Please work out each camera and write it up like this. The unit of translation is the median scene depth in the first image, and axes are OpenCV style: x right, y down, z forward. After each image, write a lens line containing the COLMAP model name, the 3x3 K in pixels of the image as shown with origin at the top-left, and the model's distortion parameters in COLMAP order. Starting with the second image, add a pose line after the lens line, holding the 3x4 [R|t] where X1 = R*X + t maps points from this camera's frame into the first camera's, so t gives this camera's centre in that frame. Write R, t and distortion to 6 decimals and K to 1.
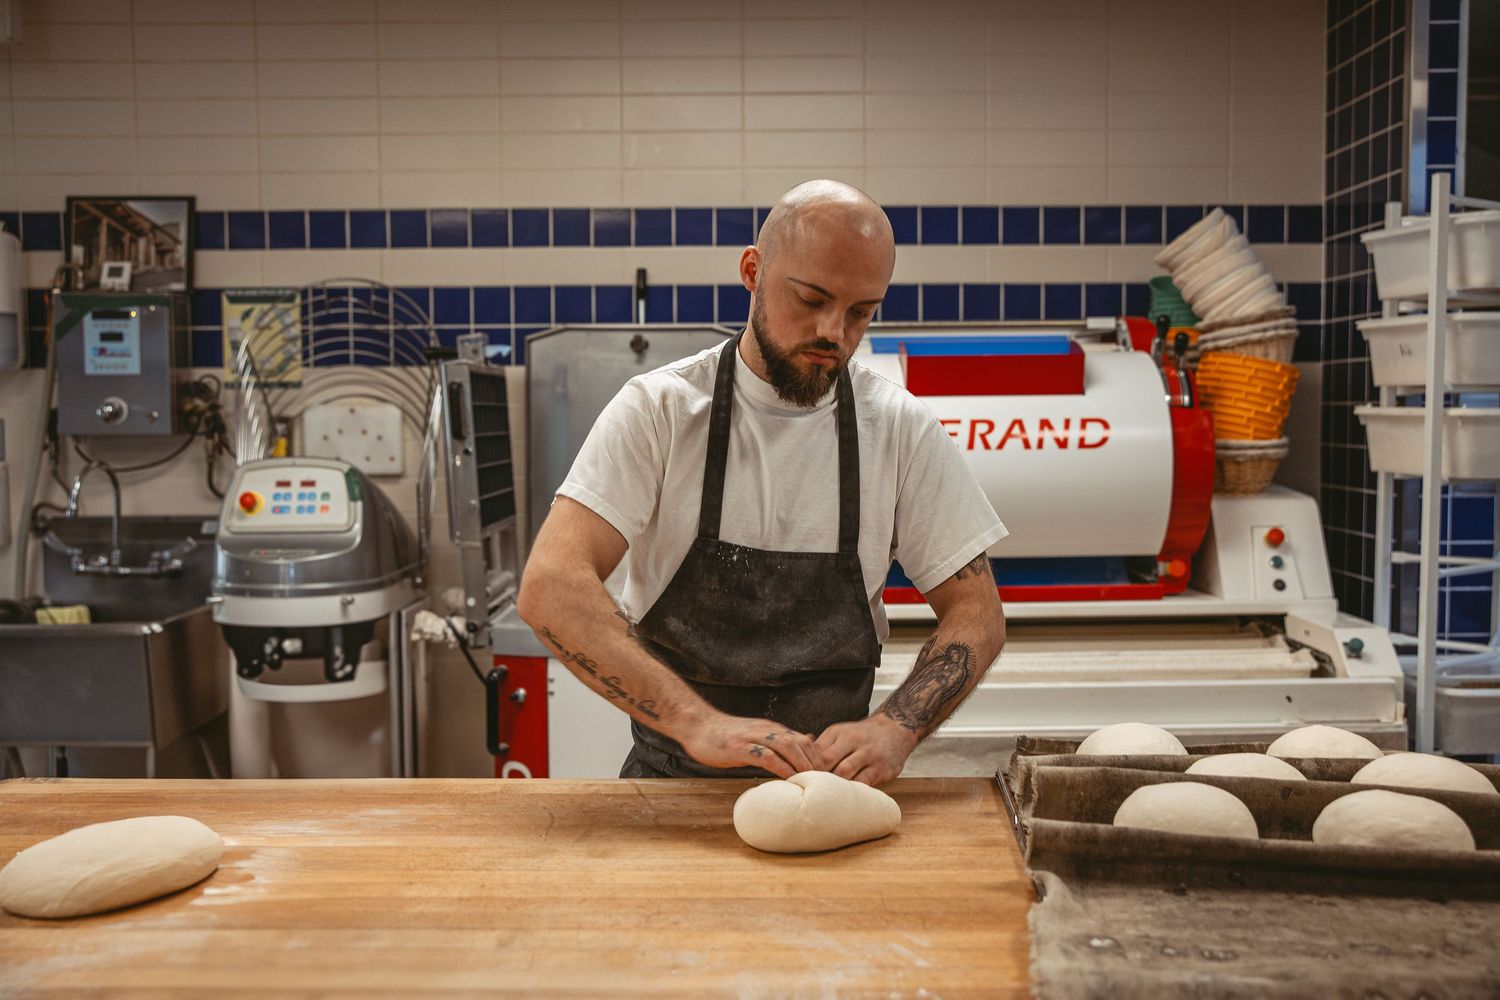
lens RADIAL K [[1538.0, 0, 758.6], [0, 1538.0, 500.4], [0, 0, 1]] dist [-0.015787, 0.000000]
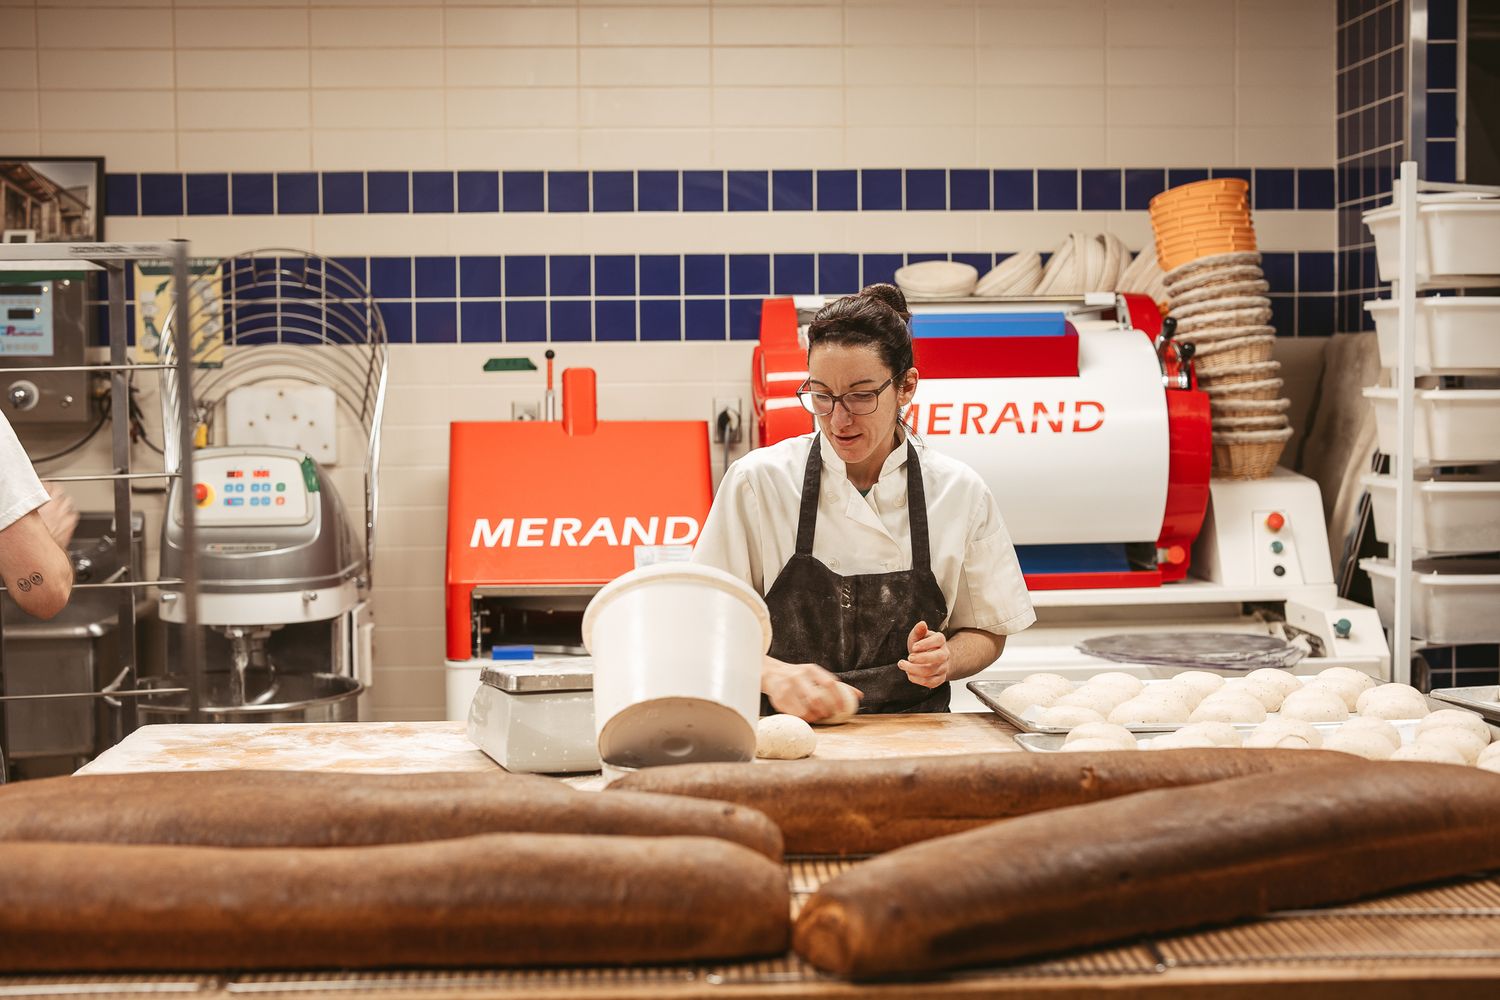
lens RADIAL K [[2484.0, 0, 741.2], [0, 2484.0, 502.3], [0, 0, 1]] dist [-0.021333, 0.000000]
pose [[0.998435, -0.007464, 0.055427, -0.077755], [0.007575, 0.999970, -0.001789, 0.010404], [-0.055412, 0.002206, 0.998461, -0.485604]]
